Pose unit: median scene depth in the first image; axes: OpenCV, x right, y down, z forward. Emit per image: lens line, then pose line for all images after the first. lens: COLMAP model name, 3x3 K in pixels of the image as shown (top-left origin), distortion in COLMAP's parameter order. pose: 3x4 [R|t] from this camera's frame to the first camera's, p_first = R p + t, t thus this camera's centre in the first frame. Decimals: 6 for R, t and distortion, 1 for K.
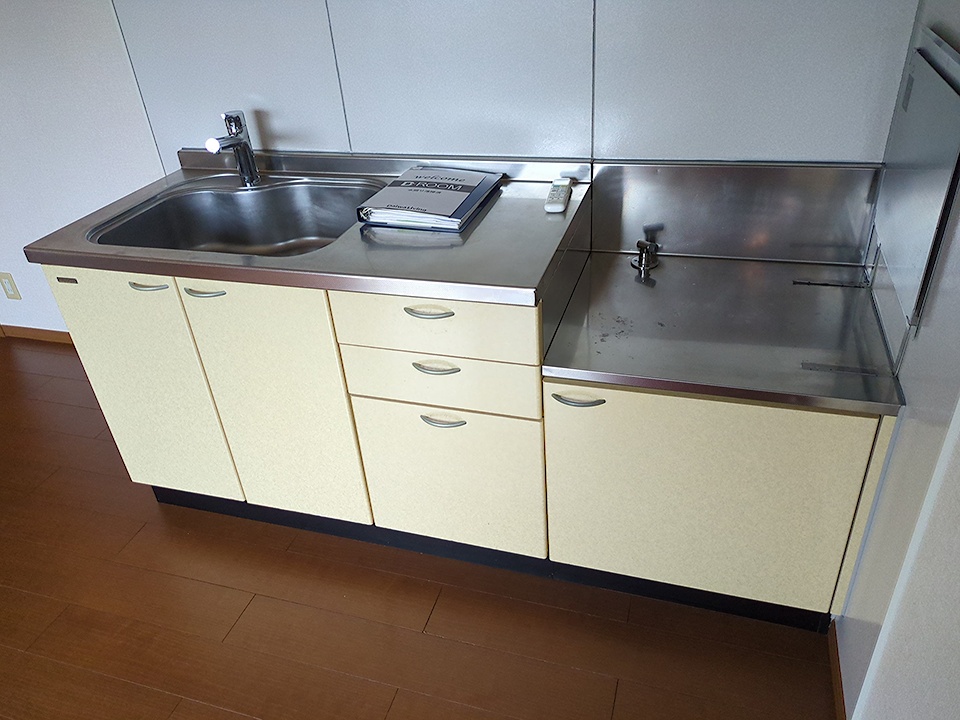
lens RADIAL K [[727.5, 0, 480.6], [0, 727.5, 349.4], [0, 0, 1]] dist [0.026536, -0.000683]
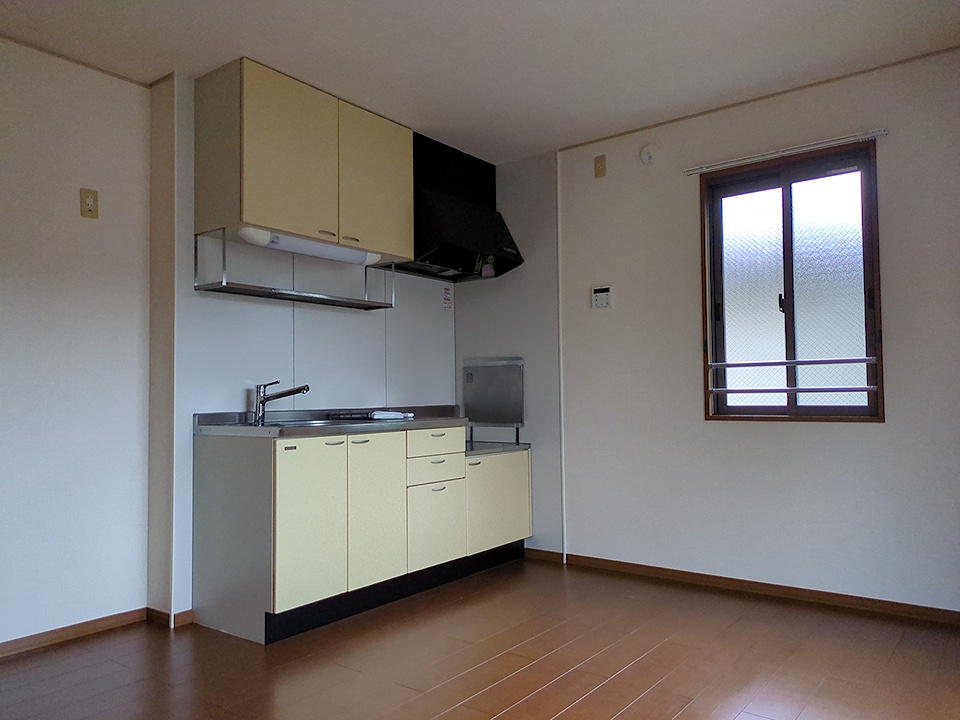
lens RADIAL K [[711.7, 0, 495.7], [0, 711.7, 363.4], [0, 0, 1]] dist [0.091342, -0.117068]
pose [[0.327426, 0.107646, 0.938725, -2.030675], [0.483238, 0.834652, -0.264265, 0.425073], [-0.811956, 0.540155, 0.221268, 0.118315]]
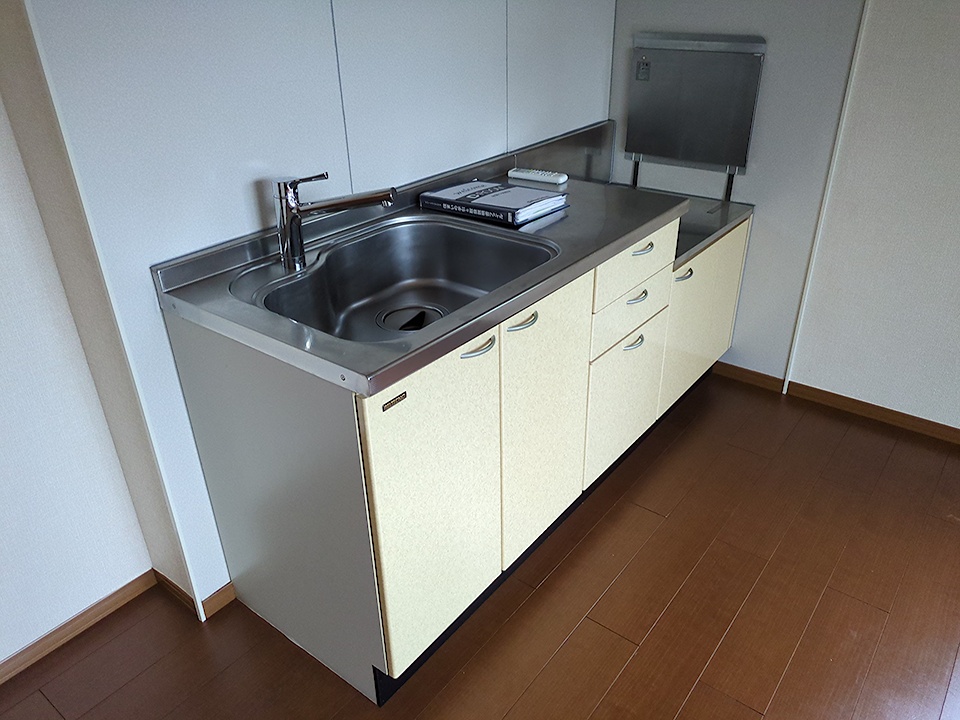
lens RADIAL K [[727.5, 0, 480.6], [0, 727.5, 349.4], [0, 0, 1]] dist [0.026536, -0.000683]
pose [[0.352909, -0.376949, 0.856367, -1.136136], [0.482773, 0.857373, 0.178442, -0.226625], [-0.801490, 0.350457, 0.484555, 0.564886]]
